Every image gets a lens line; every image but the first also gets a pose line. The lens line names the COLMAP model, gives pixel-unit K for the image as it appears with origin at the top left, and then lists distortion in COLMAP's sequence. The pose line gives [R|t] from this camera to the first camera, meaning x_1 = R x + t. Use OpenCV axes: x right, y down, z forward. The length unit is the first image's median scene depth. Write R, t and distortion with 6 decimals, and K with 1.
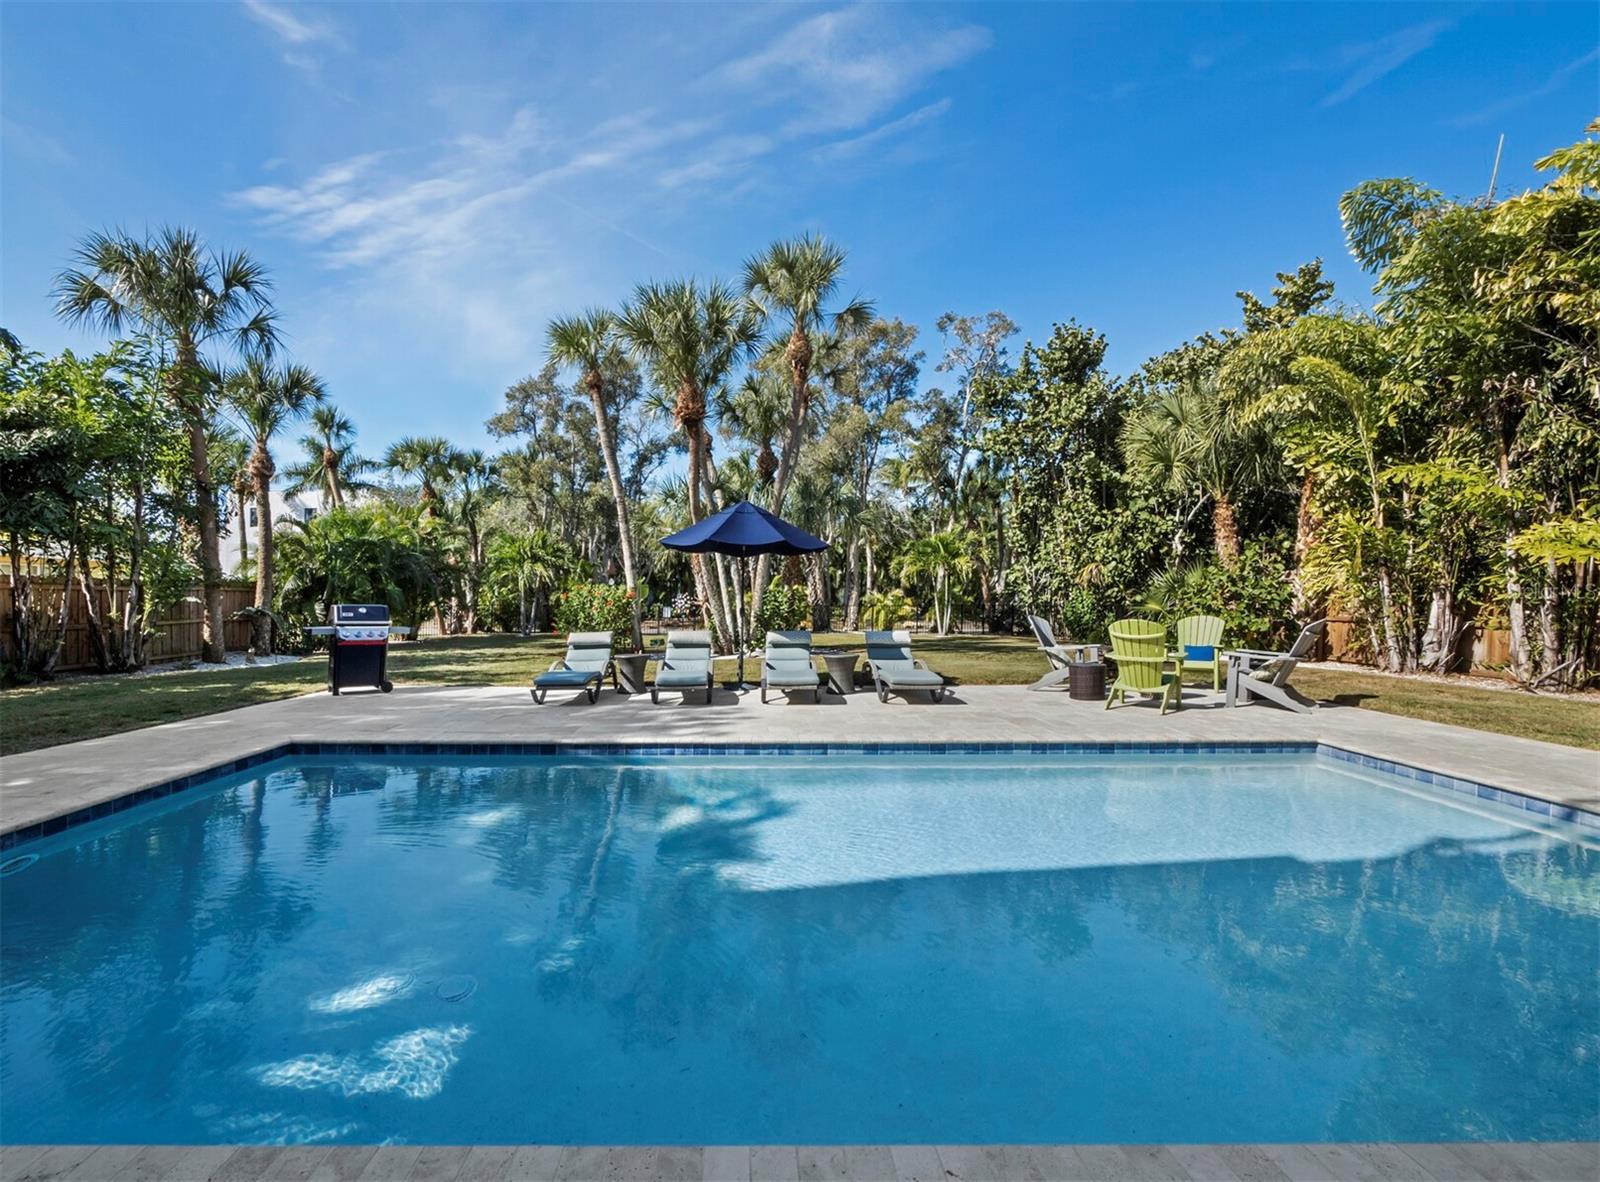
lens RADIAL K [[715.3, 0, 771.3], [0, 715.3, 610.5], [0, 0, 1]] dist [-0.000101, 0.000094]
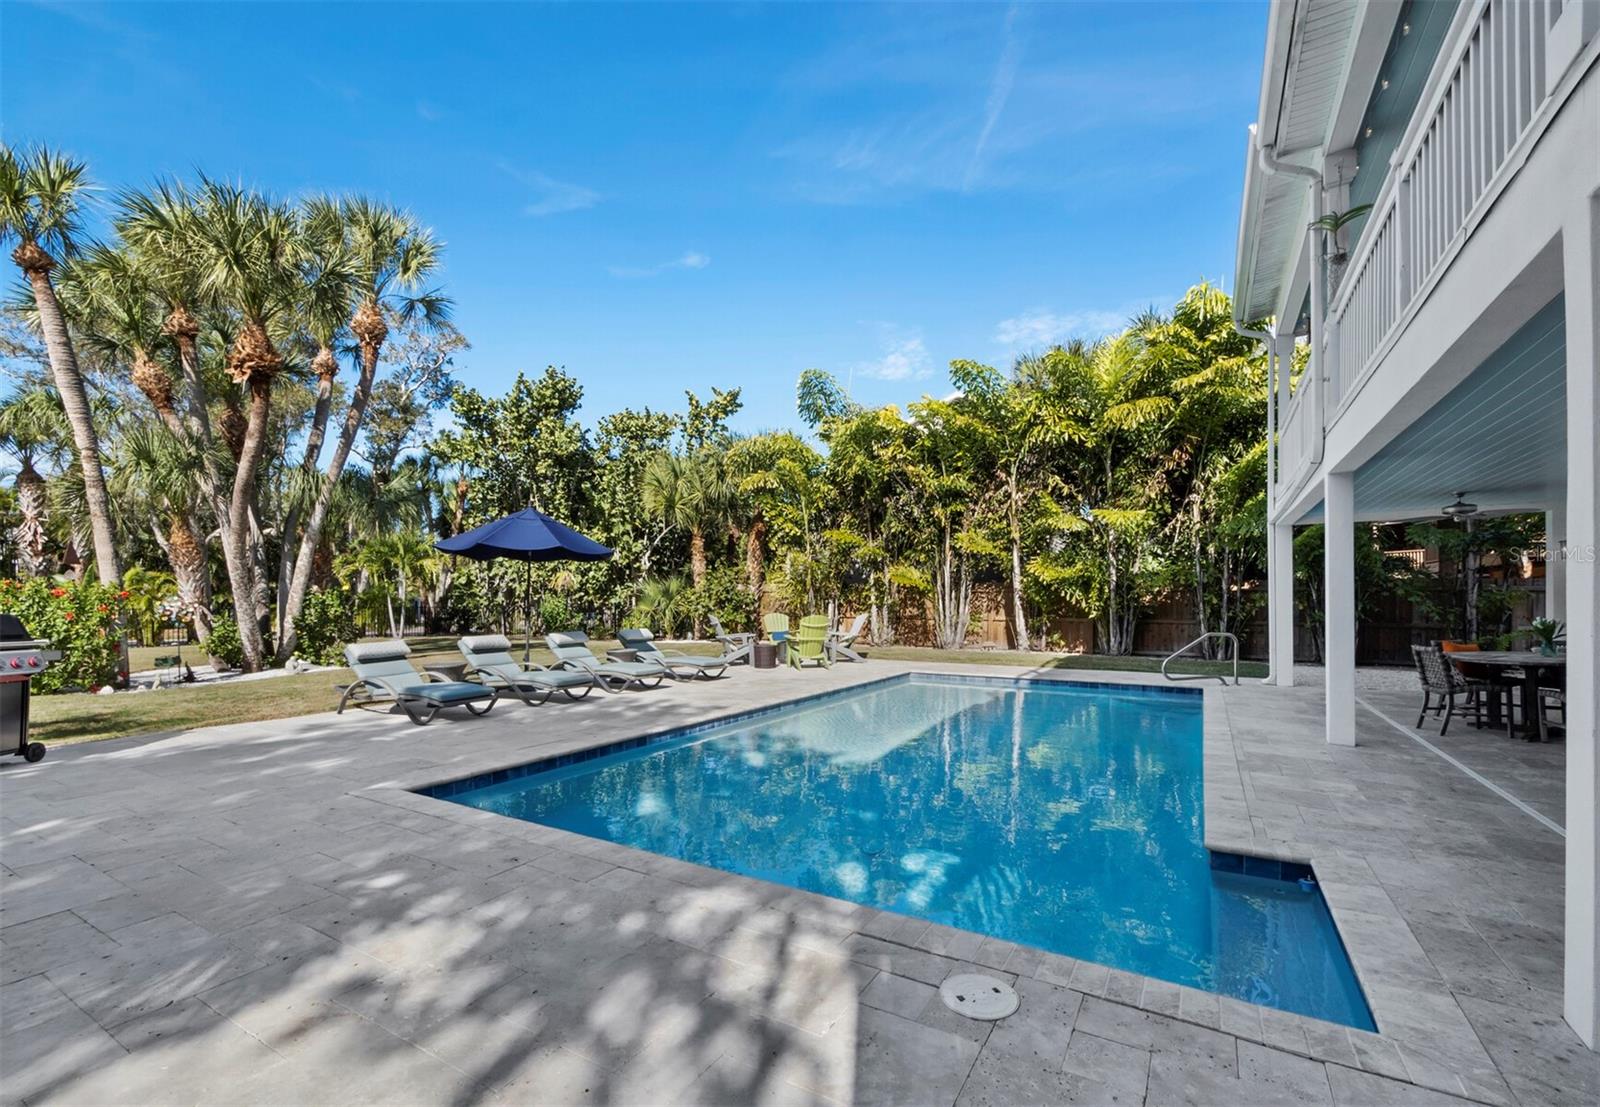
lens RADIAL K [[663.0, 0, 802.8], [0, 663.0, 619.6], [0, 0, 1]] dist [0.001590, 0.000235]
pose [[0.522543, -0.020877, 0.852357, -0.467932], [0.009922, 0.999781, 0.018405, -0.003529], [-0.852555, -0.001161, 0.522636, 0.118313]]
